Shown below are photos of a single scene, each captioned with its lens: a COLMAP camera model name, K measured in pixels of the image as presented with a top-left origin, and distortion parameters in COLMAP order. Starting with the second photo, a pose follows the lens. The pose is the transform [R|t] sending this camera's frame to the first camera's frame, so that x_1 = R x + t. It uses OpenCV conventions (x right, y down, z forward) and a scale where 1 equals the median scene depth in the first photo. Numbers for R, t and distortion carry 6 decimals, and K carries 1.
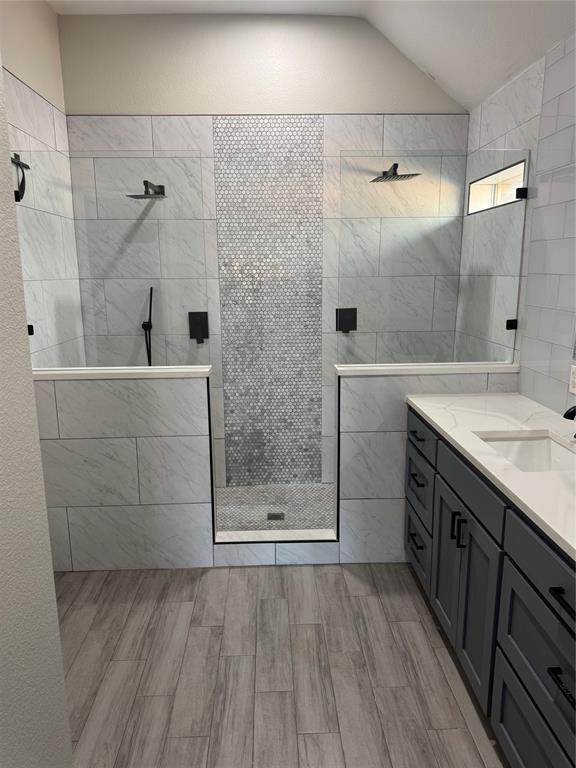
lens RADIAL K [[541.8, 0, 286.8], [0, 541.8, 387.7], [0, 0, 1]] dist [0.052624, -0.067680]
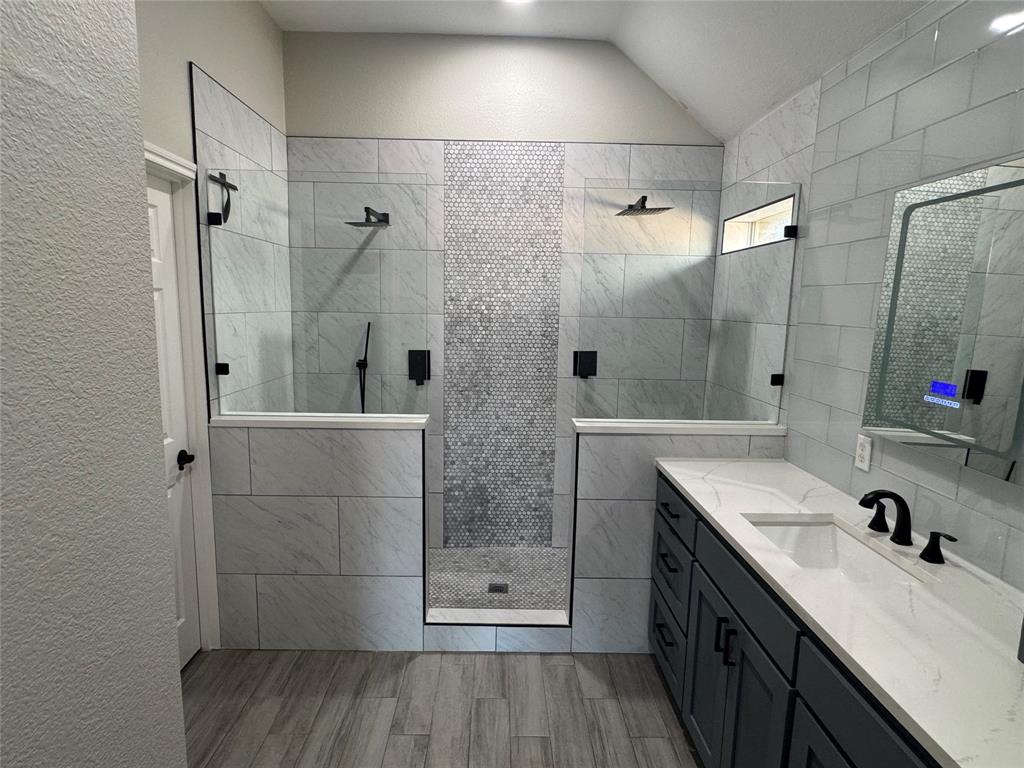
lens RADIAL K [[551.7, 0, 508.2], [0, 551.7, 386.3], [0, 0, 1]] dist [-0.013393, 0.006608]
pose [[0.999394, 0.031528, -0.014719, -0.001986], [-0.032396, 0.997488, -0.062991, -0.036467], [0.012696, 0.063430, 0.997906, 0.125147]]
